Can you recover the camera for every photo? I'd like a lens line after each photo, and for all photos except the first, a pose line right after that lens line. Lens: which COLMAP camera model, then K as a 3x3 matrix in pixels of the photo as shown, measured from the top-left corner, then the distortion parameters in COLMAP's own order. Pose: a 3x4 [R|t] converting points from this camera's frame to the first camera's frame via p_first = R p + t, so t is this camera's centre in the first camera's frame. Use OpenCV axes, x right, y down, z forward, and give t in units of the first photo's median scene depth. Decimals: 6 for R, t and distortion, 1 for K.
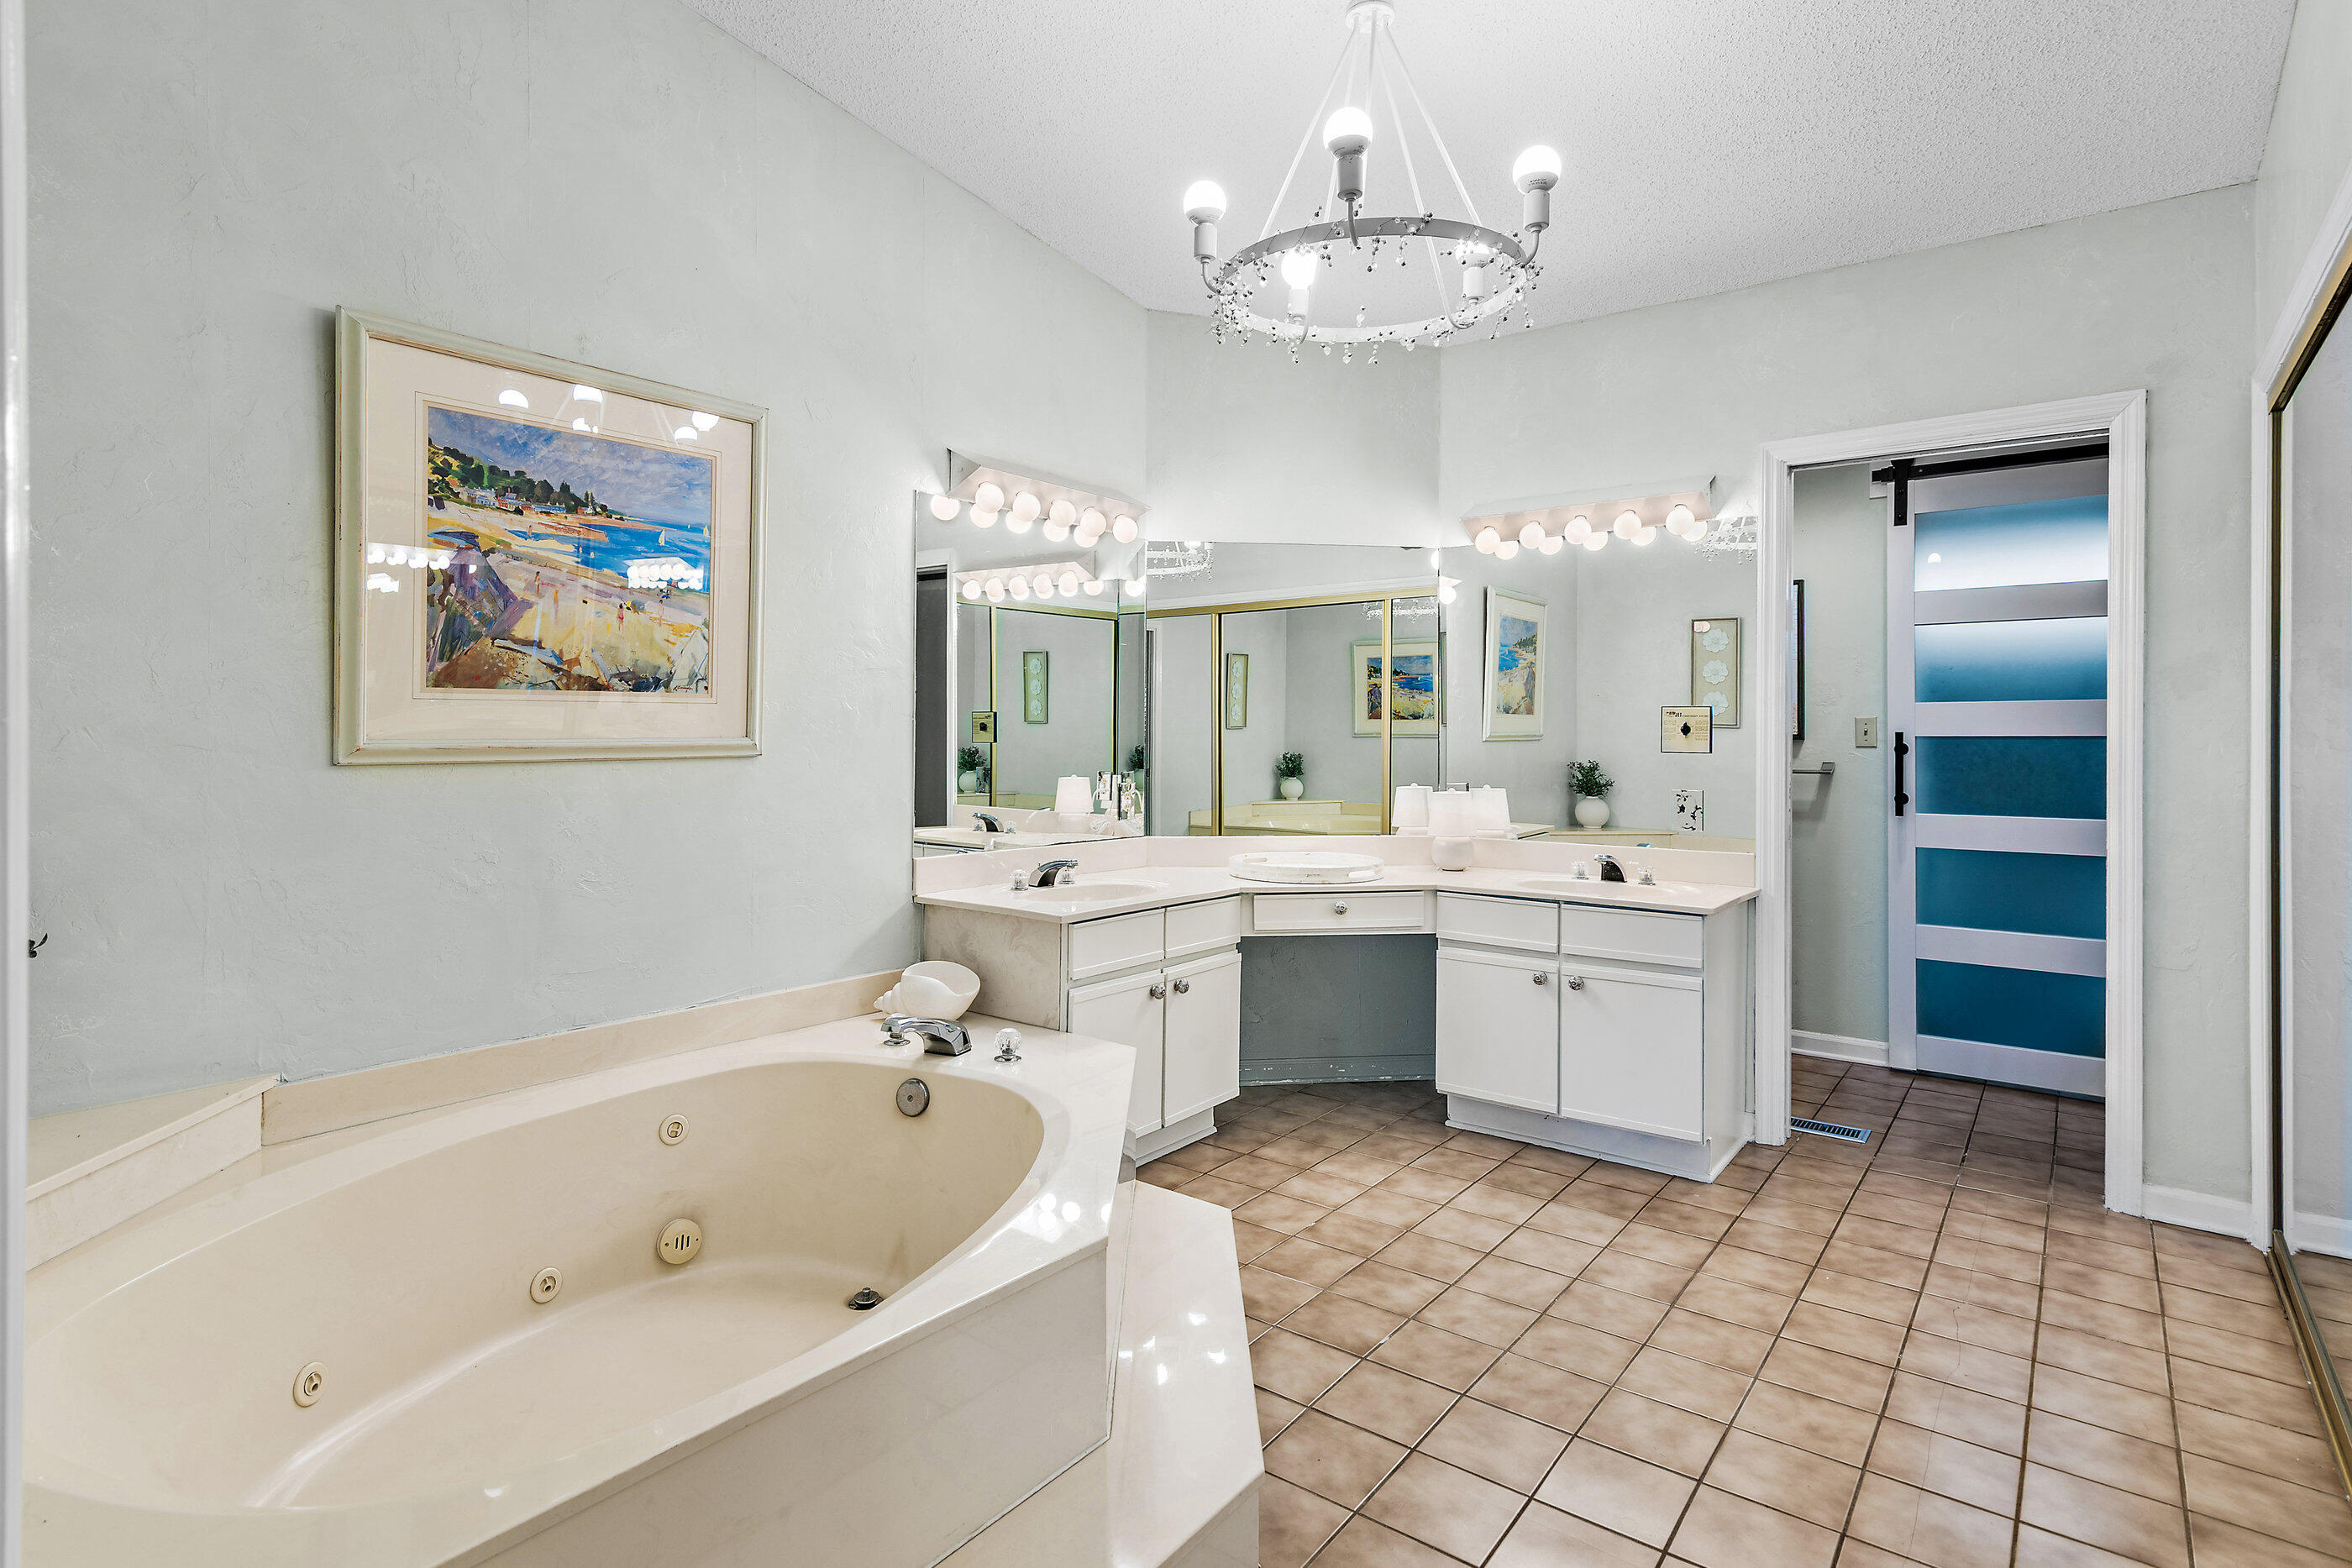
lens RADIAL K [[1181.2, 0, 1172.8], [0, 1181.2, 733.6], [0, 0, 1]] dist [0.001069, 0.000056]
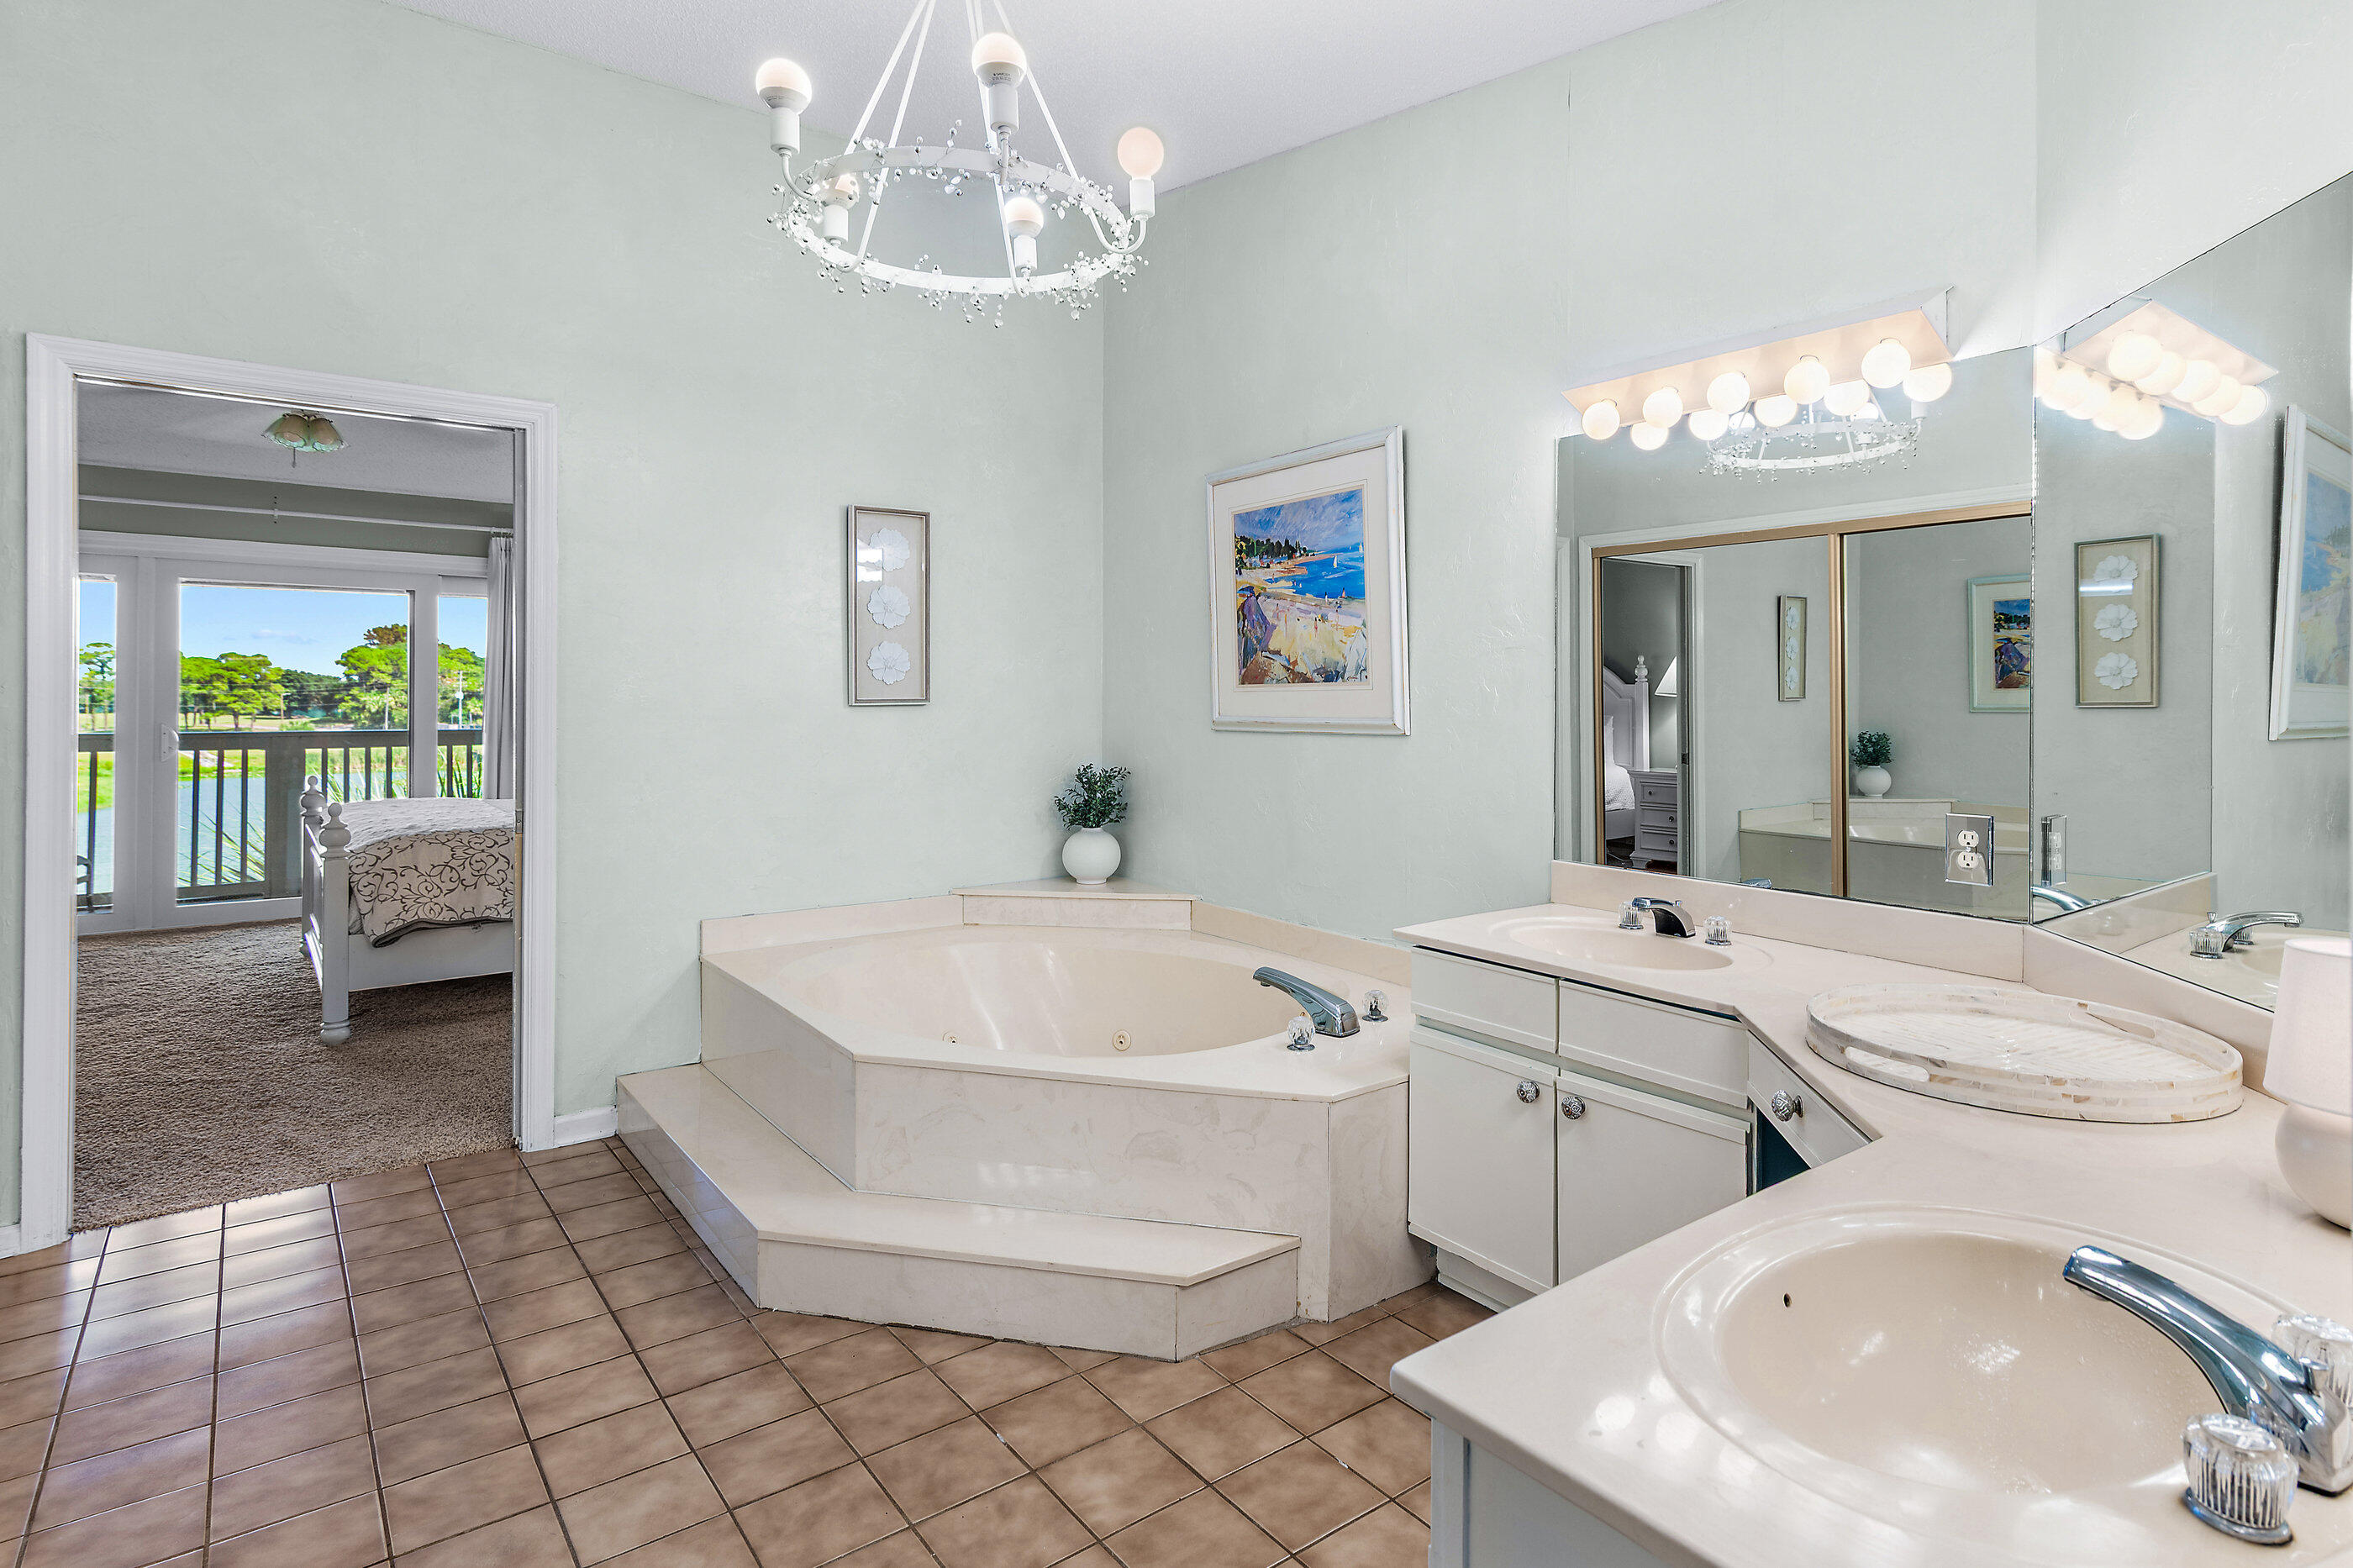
lens RADIAL K [[1243.6, 0, 1265.4], [0, 1243.6, 702.1], [0, 0, 1]] dist [0.014632, 0.000551]
pose [[-0.231066, -0.001223, -0.972937, 0.958096], [-0.002922, 0.999996, -0.000563, -0.013285], [0.972934, 0.002712, -0.231068, 1.320998]]
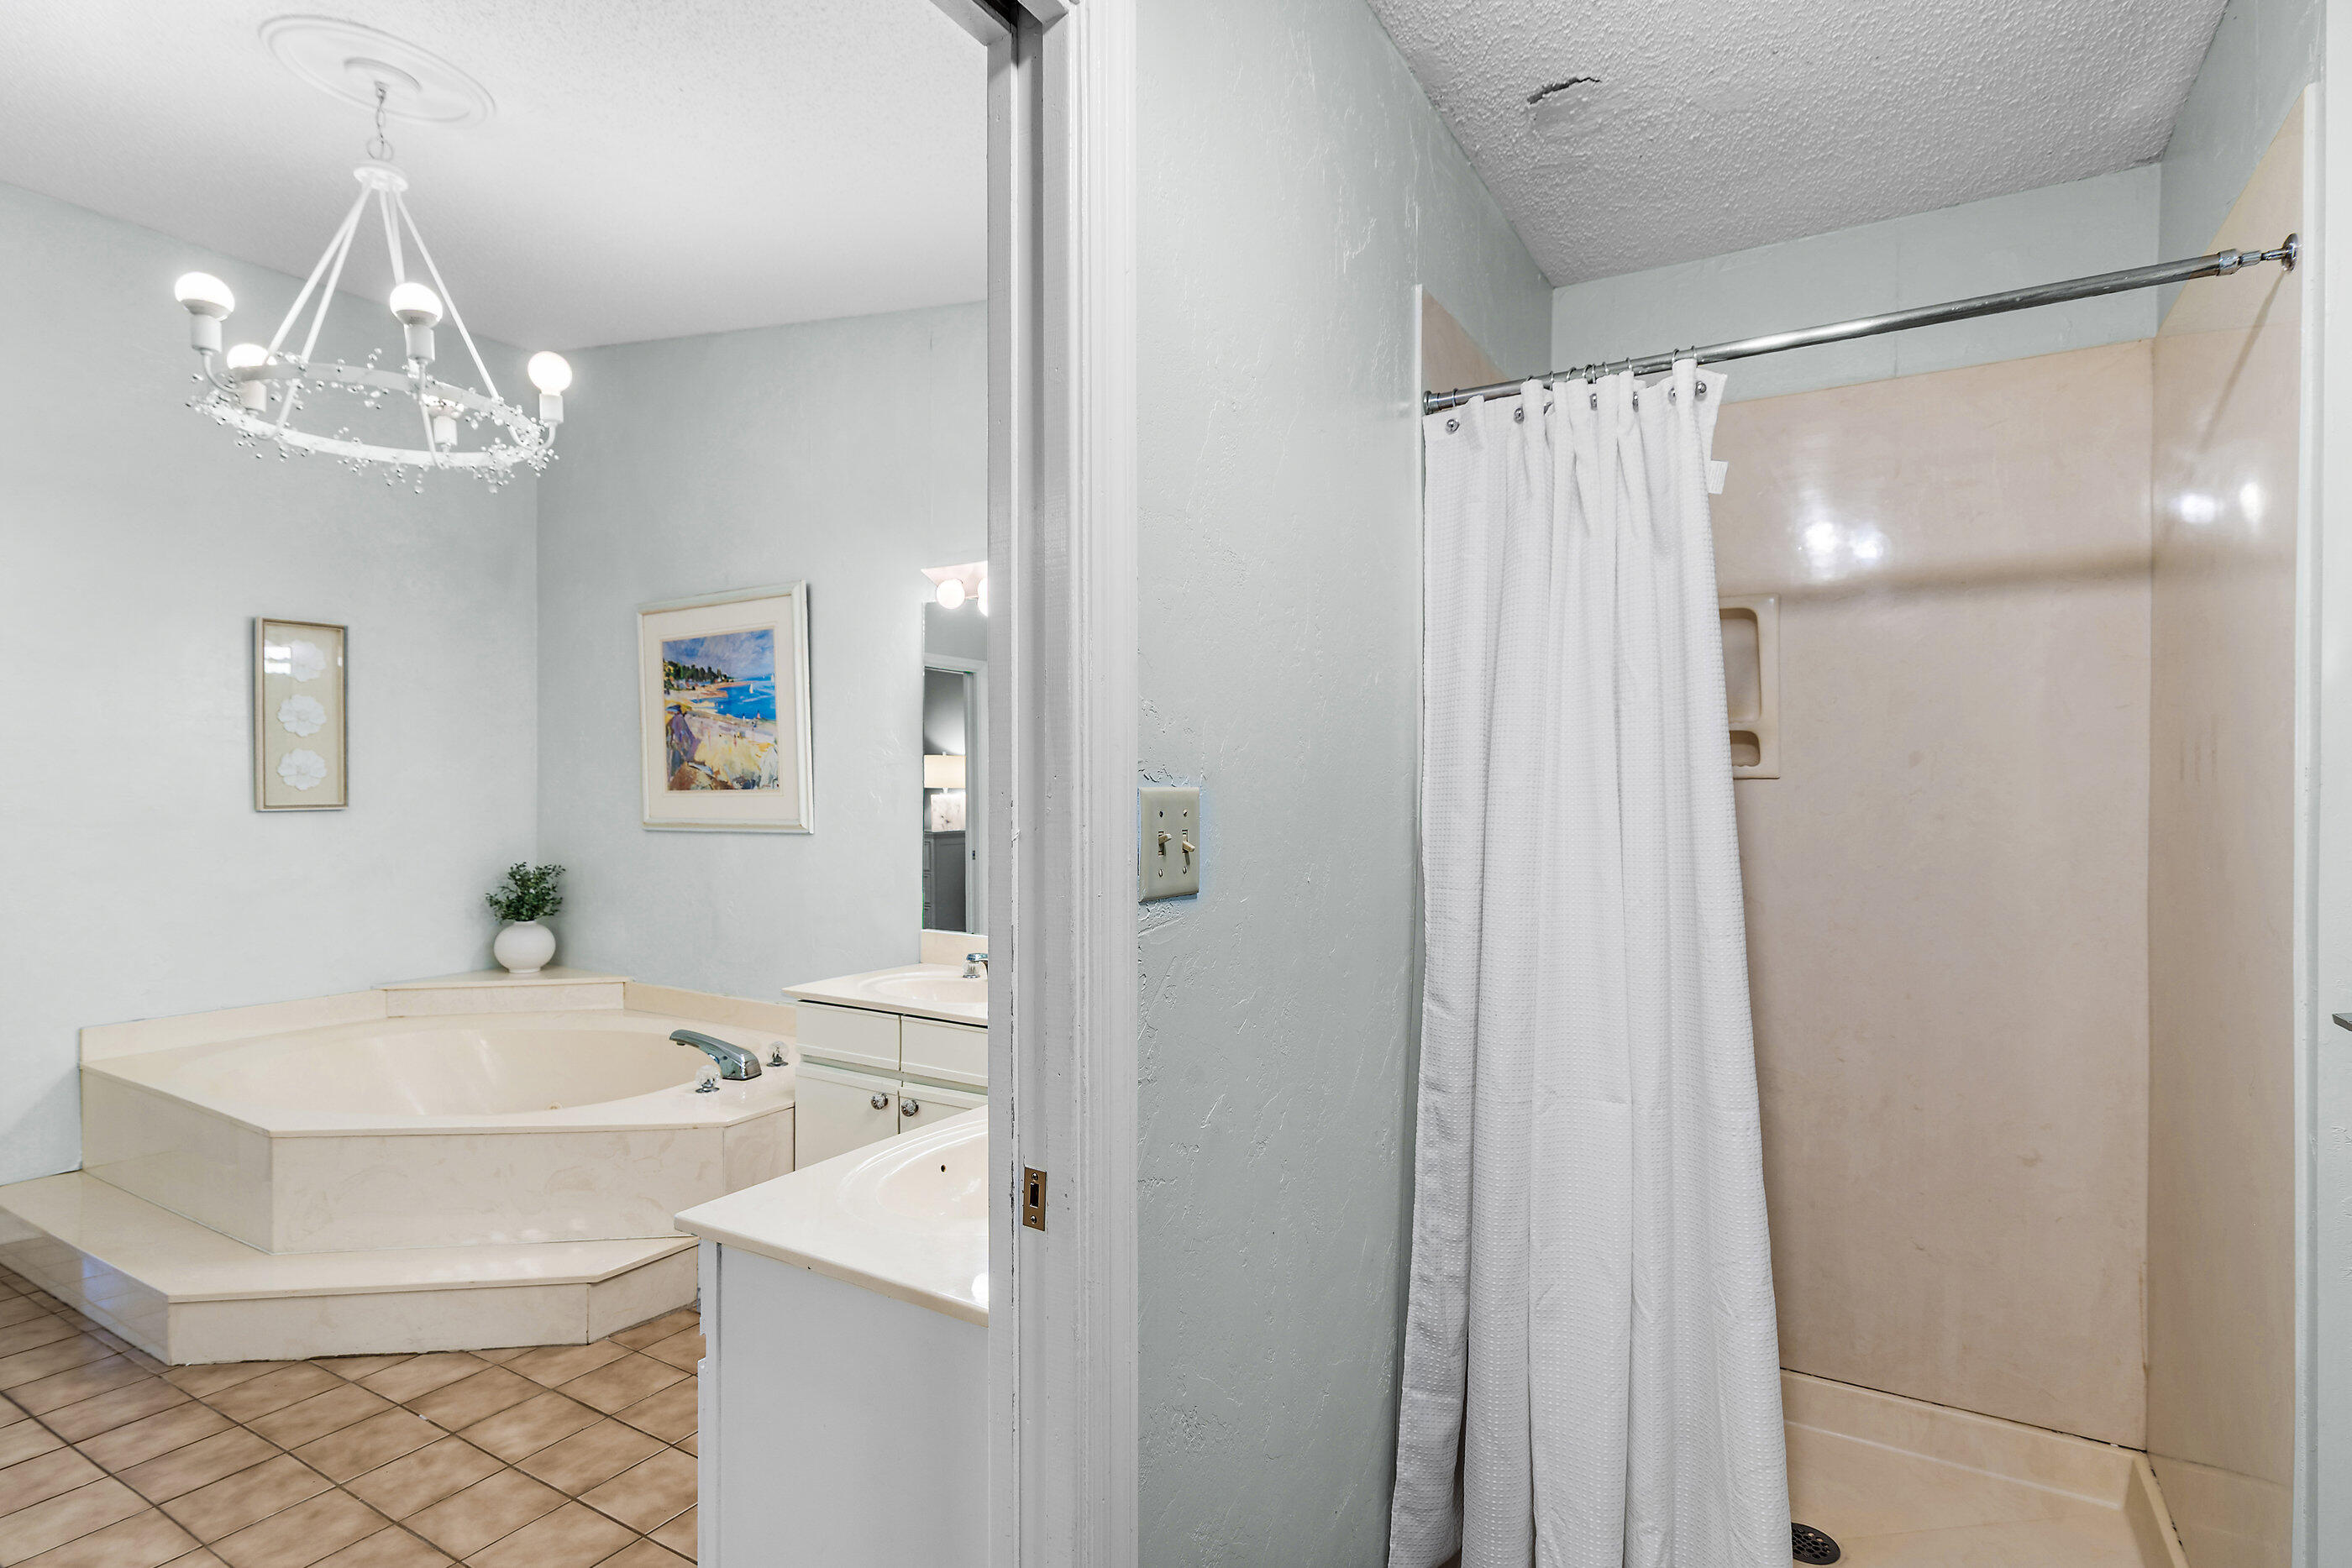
lens RADIAL K [[1180.0, 0, 1175.2], [0, 1180.0, 796.1], [0, 0, 1]] dist [0.002337, -0.000140]
pose [[0.115692, 0.001115, -0.993284, 1.218845], [-0.000546, 0.999999, 0.001059, -0.030373], [0.993285, 0.000420, 0.115693, 1.457725]]
